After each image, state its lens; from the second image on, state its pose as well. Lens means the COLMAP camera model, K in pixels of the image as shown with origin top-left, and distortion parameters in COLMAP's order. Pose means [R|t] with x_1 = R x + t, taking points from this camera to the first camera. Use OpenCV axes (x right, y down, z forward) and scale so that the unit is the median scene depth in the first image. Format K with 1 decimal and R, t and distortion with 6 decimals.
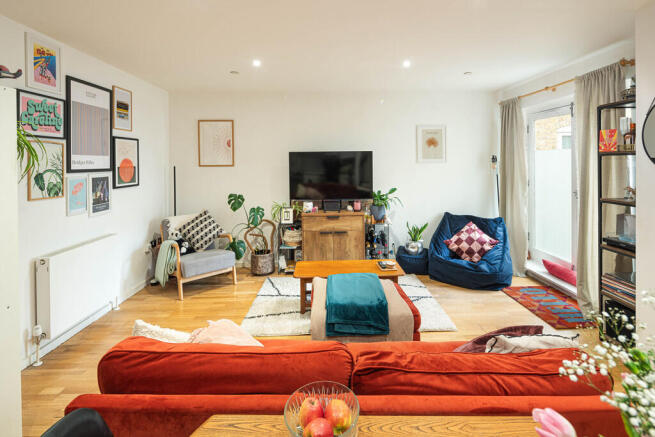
lens RADIAL K [[322.2, 0, 327.8], [0, 322.2, 203.2], [0, 0, 1]] dist [0.001827, -0.000166]
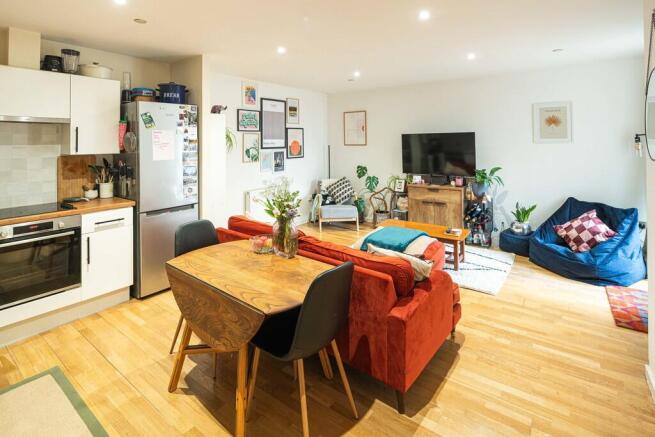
lens RADIAL K [[322.2, 0, 327.8], [0, 322.2, 203.2], [0, 0, 1]] dist [0.001827, -0.000166]
pose [[0.785660, 0.115123, -0.607853, 0.443532], [-0.072200, 0.992882, 0.094726, 0.009496], [0.614431, -0.030535, 0.788379, -0.170756]]
